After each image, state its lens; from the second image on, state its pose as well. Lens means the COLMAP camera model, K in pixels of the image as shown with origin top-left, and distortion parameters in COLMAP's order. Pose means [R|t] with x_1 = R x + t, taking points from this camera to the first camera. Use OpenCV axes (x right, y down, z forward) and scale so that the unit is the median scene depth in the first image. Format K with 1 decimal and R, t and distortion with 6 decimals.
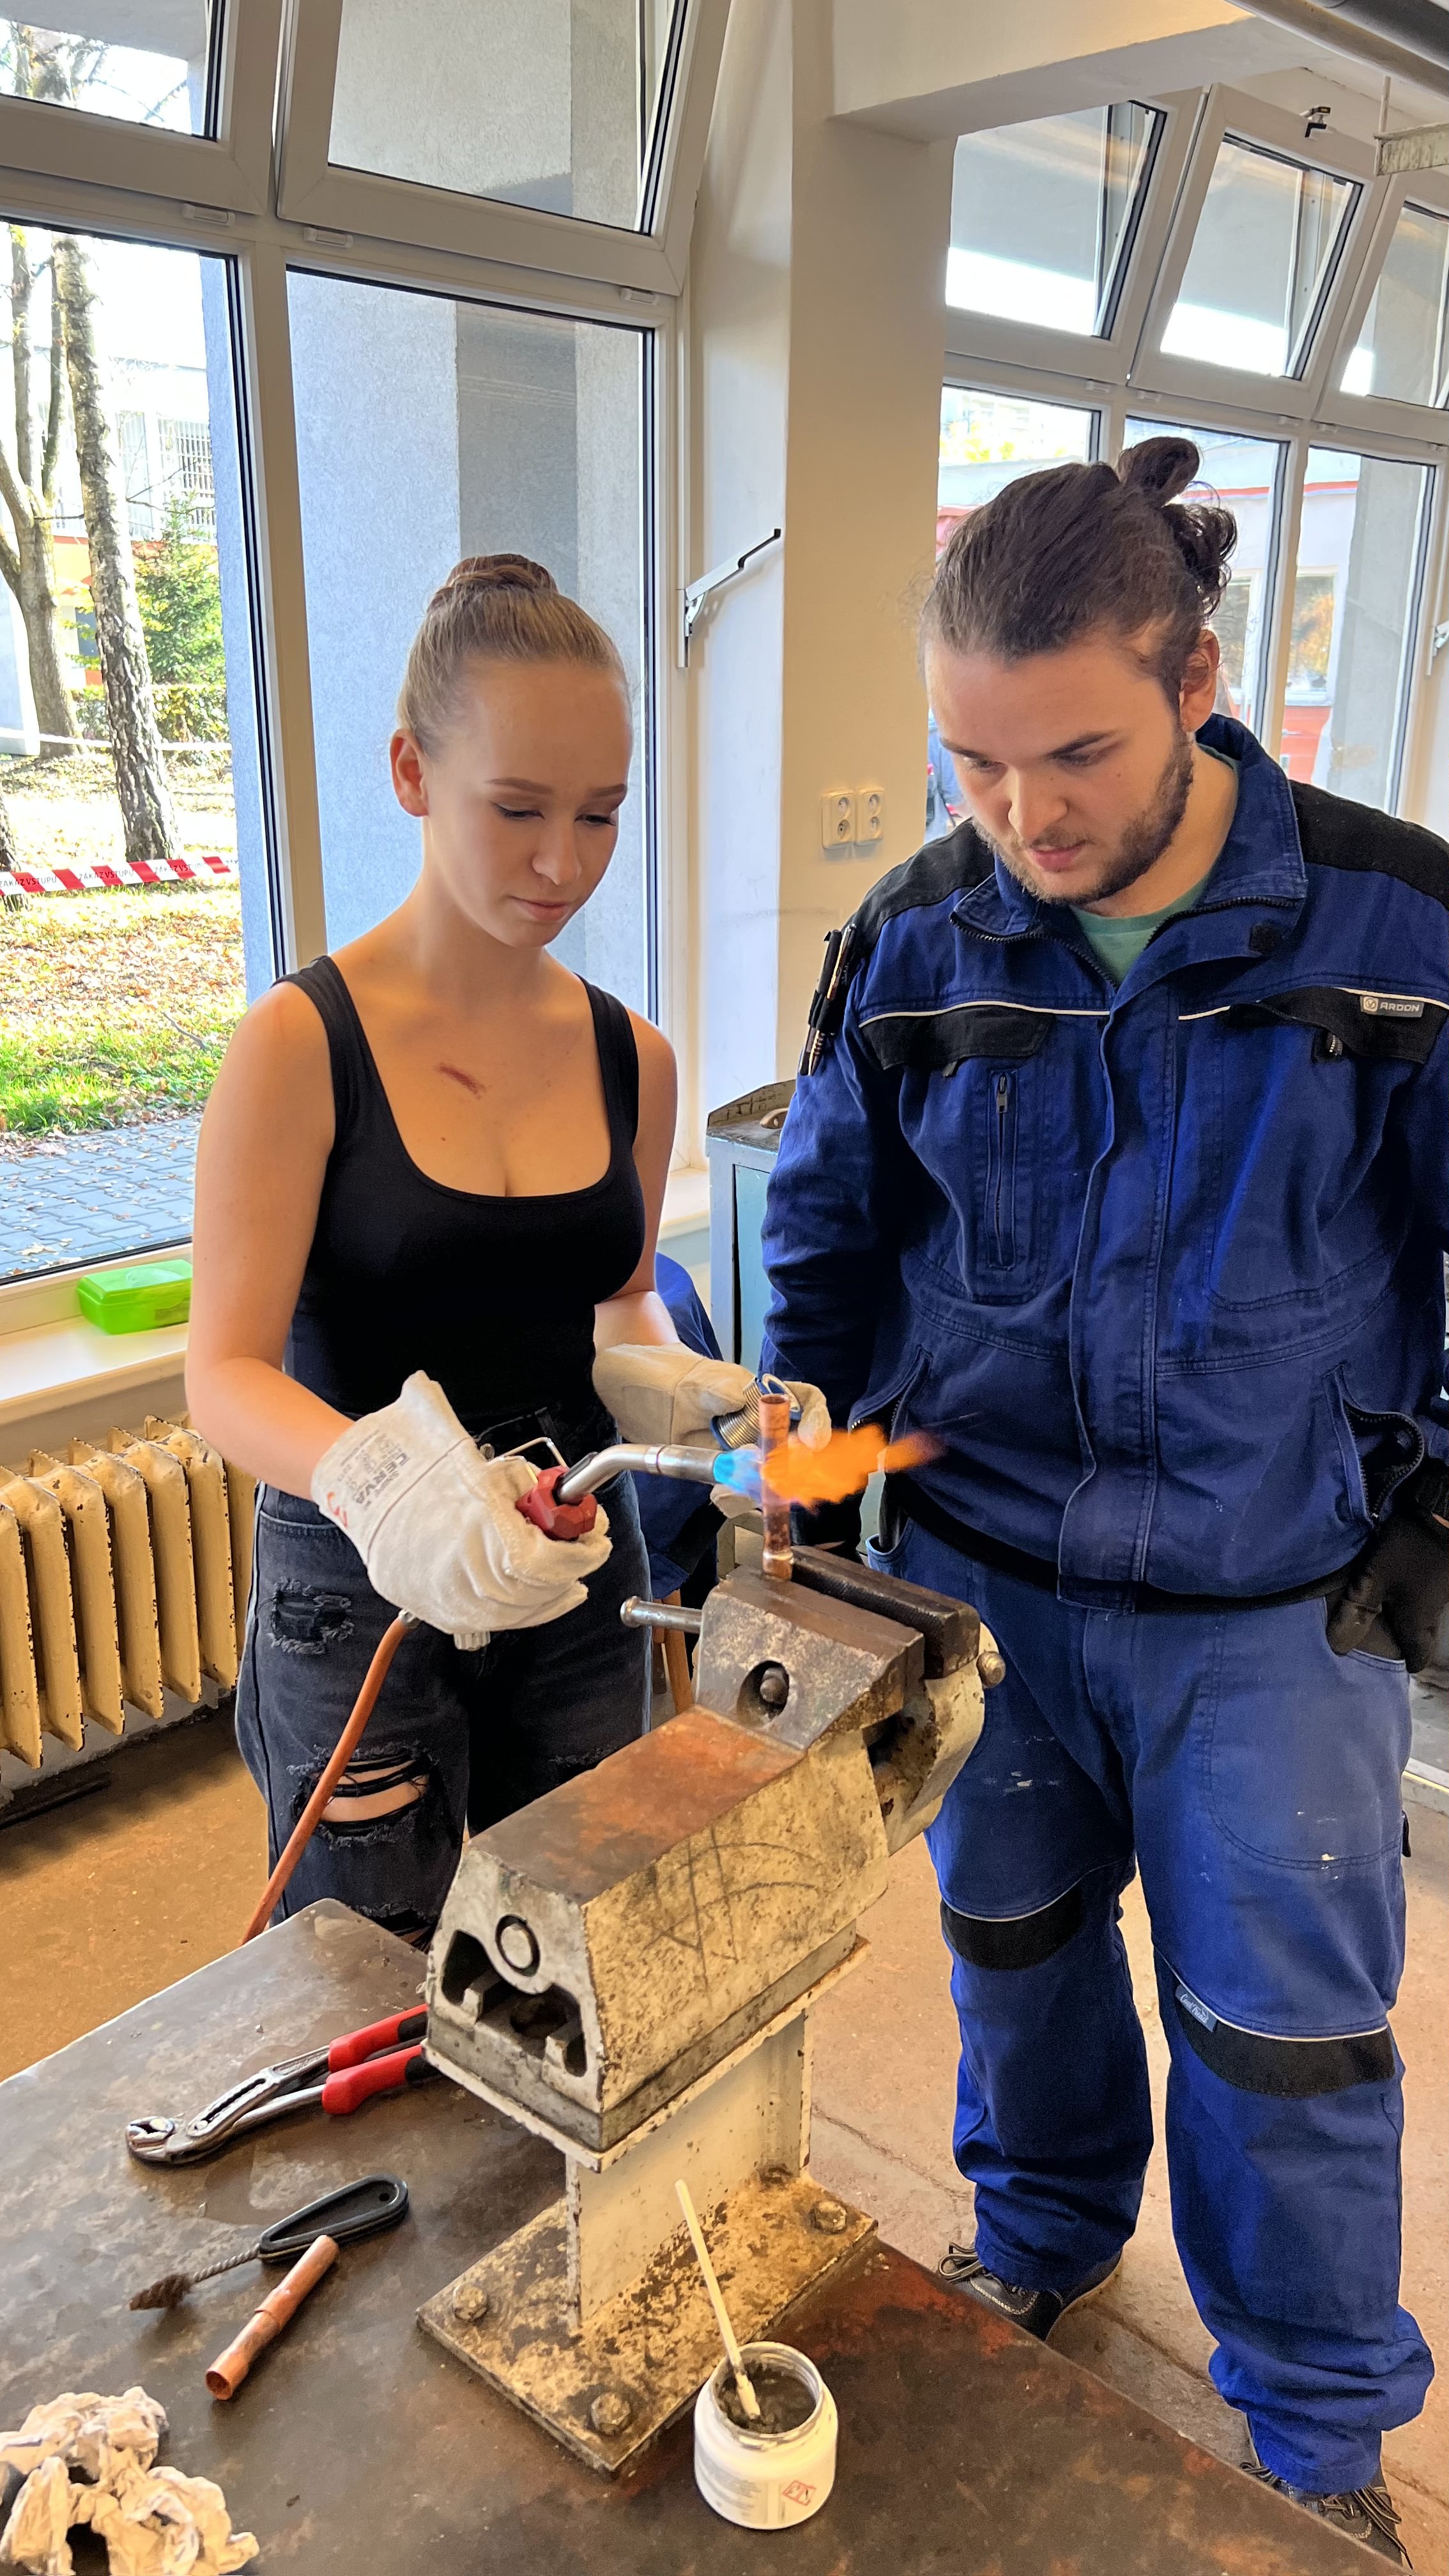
lens RADIAL K [[1905.7, 0, 724.5], [0, 1905.7, 1288.0], [0, 0, 1]] dist [-0.008206, 0.001203]
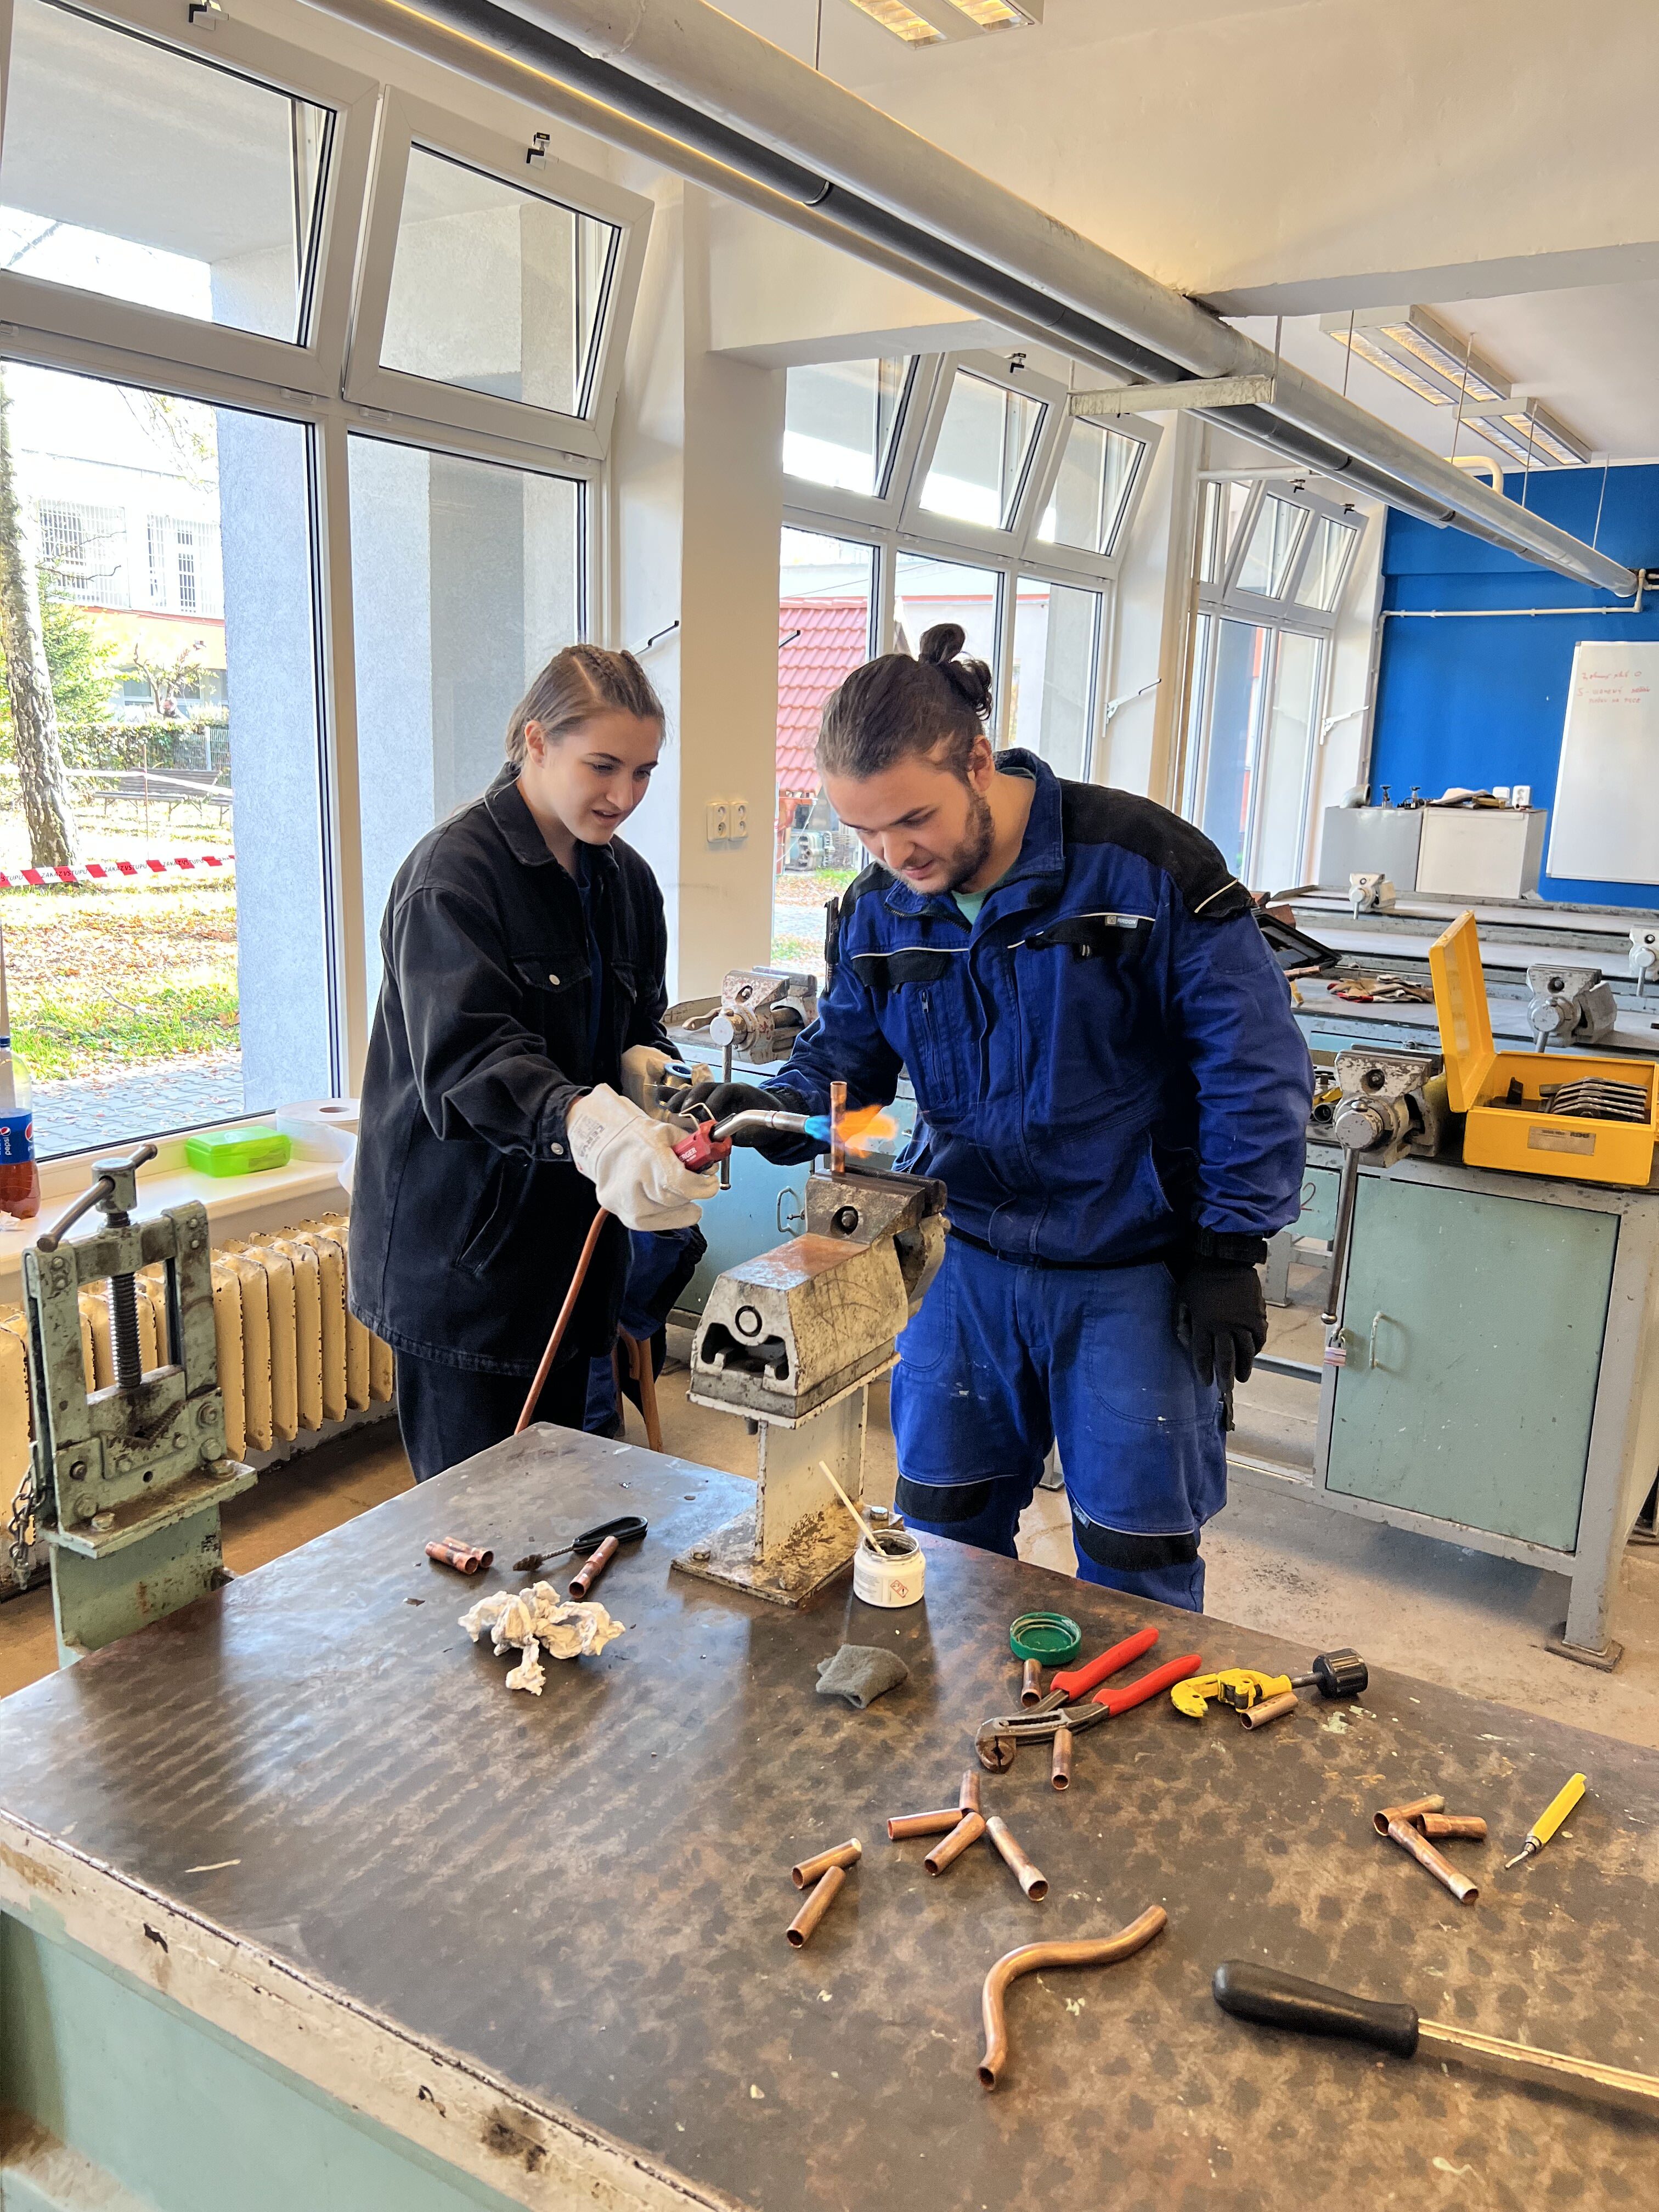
lens RADIAL K [[1668.0, 0, 829.5], [0, 1668.0, 1106.0], [0, 0, 1]] dist [-0.009989, -0.033642]
pose [[0.981806, -0.012578, 0.189469, -0.106052], [0.029896, 0.995599, -0.088825, 0.083380], [-0.187518, 0.092873, 0.977861, -0.224280]]
